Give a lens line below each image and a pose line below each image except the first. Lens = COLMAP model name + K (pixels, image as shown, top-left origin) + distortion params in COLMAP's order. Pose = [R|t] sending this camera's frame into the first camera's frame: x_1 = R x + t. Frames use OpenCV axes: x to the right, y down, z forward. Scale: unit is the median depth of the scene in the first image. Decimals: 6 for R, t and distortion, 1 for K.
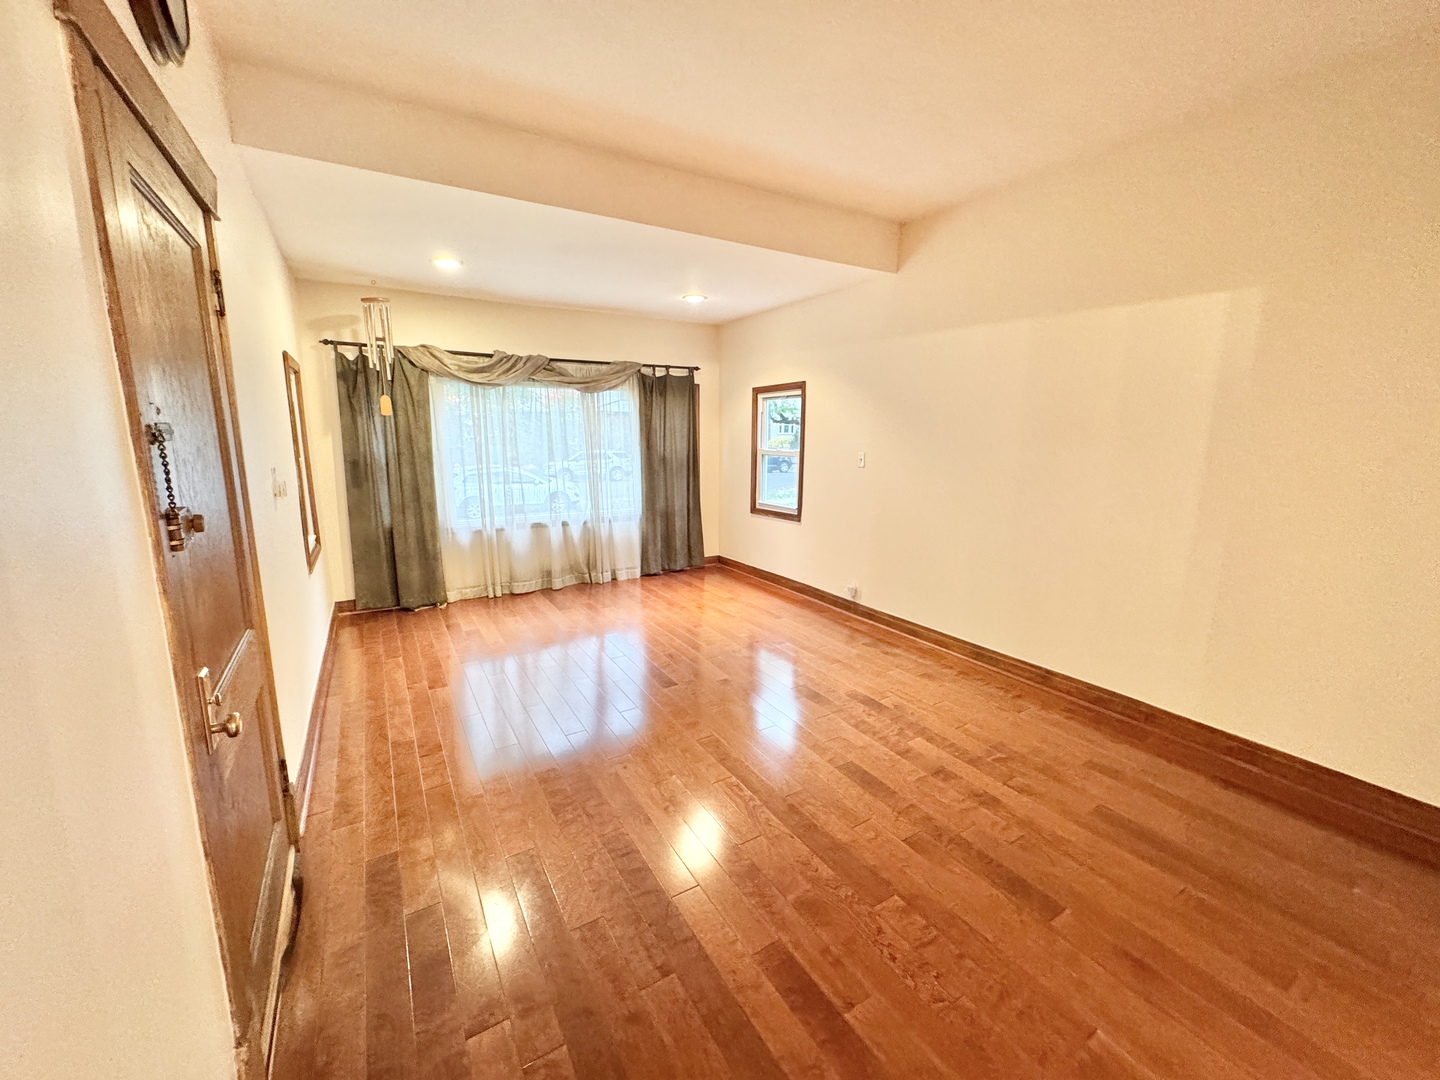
lens RADIAL K [[574.9, 0, 720.0], [0, 574.9, 540.0], [0, 0, 1]] dist [-0.001499, 0.000066]
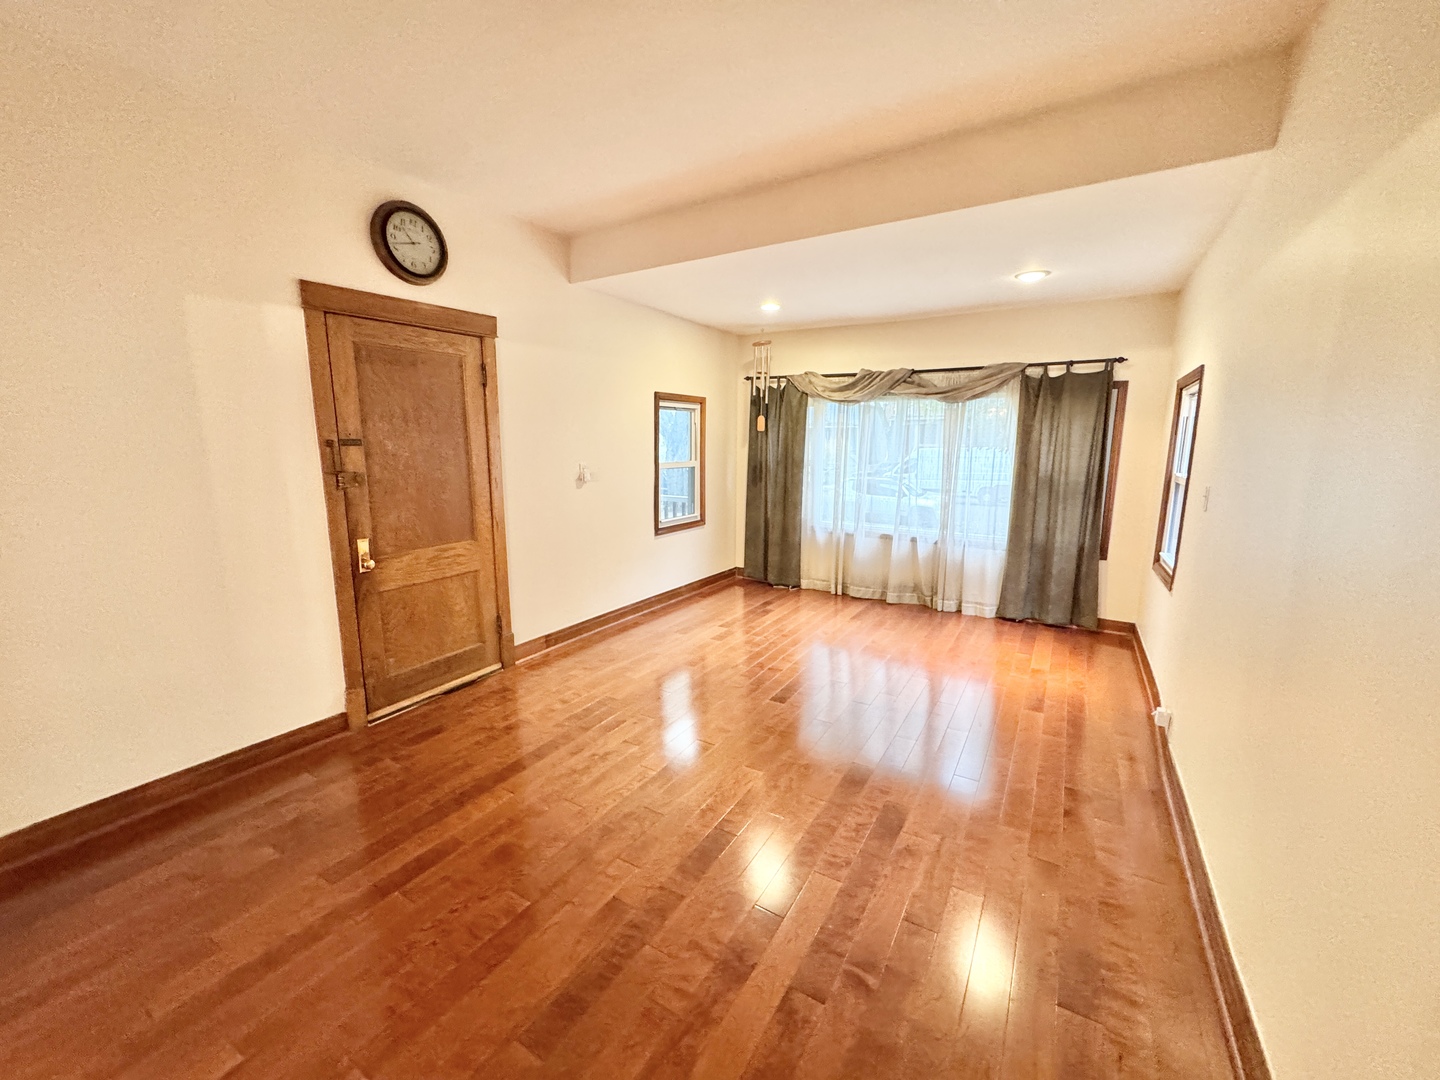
lens RADIAL K [[576.2, 0, 716.6], [0, 576.2, 539.6], [0, 0, 1]] dist [-0.004210, -0.000417]
pose [[0.452462, 0.152012, -0.878732, 0.450148], [-0.171222, 0.981840, 0.081686, -0.053193], [0.875192, 0.113499, 0.470274, 0.267495]]
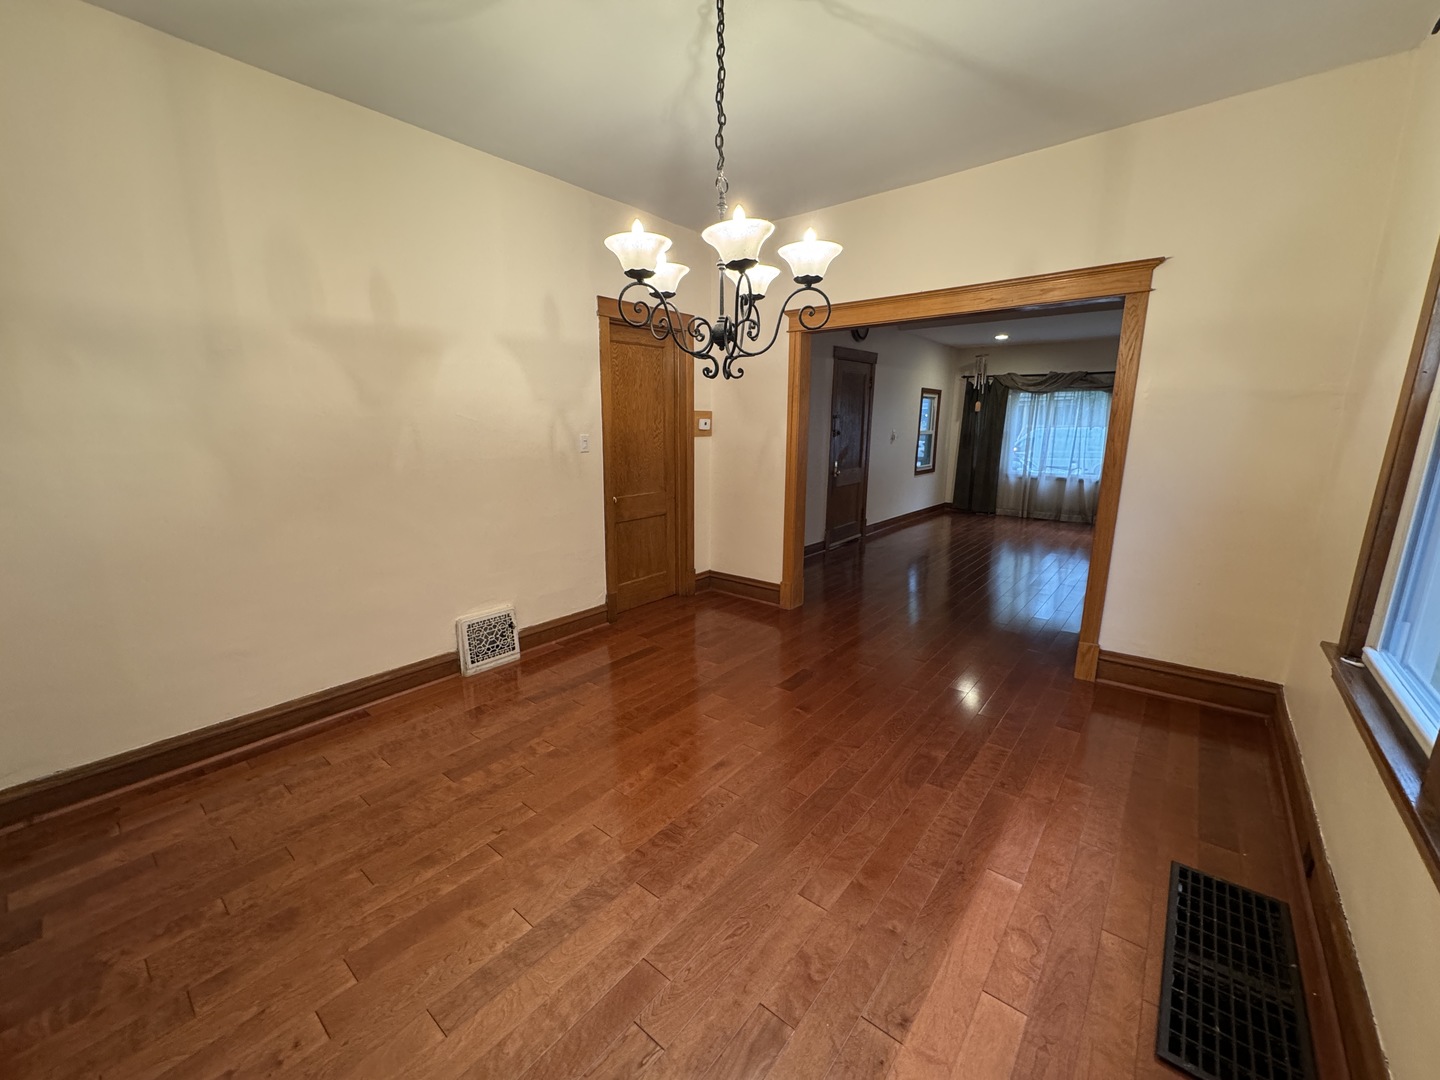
lens RADIAL K [[574.9, 0, 720.0], [0, 574.9, 540.0], [0, 0, 1]] dist [-0.001499, 0.000066]
pose [[0.335309, 0.189546, -0.922844, 0.877123], [-0.179133, 0.974509, 0.135071, 0.093962], [0.924921, 0.120021, 0.360715, -0.425106]]
